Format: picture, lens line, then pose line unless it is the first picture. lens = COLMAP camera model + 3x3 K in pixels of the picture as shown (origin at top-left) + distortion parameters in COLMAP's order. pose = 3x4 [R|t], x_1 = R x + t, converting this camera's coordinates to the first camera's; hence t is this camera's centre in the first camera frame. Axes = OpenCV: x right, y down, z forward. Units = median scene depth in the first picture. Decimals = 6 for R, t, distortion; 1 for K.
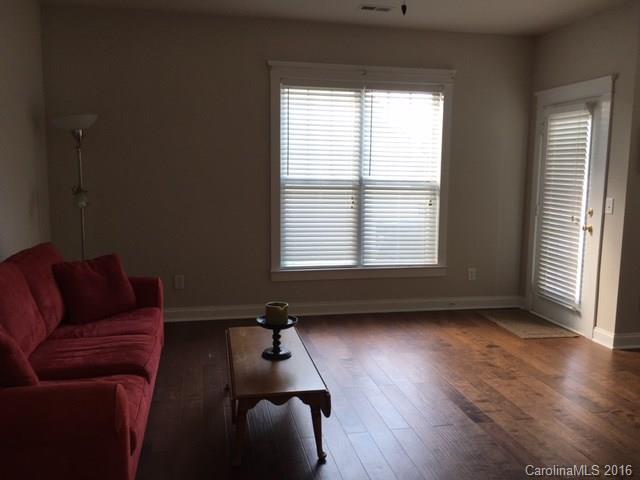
lens RADIAL K [[548.8, 0, 320.0], [0, 548.8, 240.0], [0, 0, 1]] dist [0.007317, -0.000152]
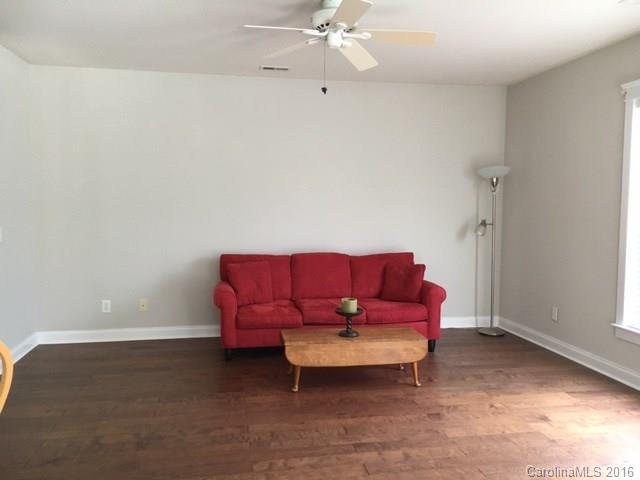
lens RADIAL K [[548.8, 0, 320.0], [0, 548.8, 240.0], [0, 0, 1]] dist [0.007317, -0.000152]
pose [[-0.029560, 0.063093, -0.997570, 1.182049], [-0.138031, 0.988187, 0.066589, -0.105132], [0.989987, 0.139664, -0.020502, 0.813382]]
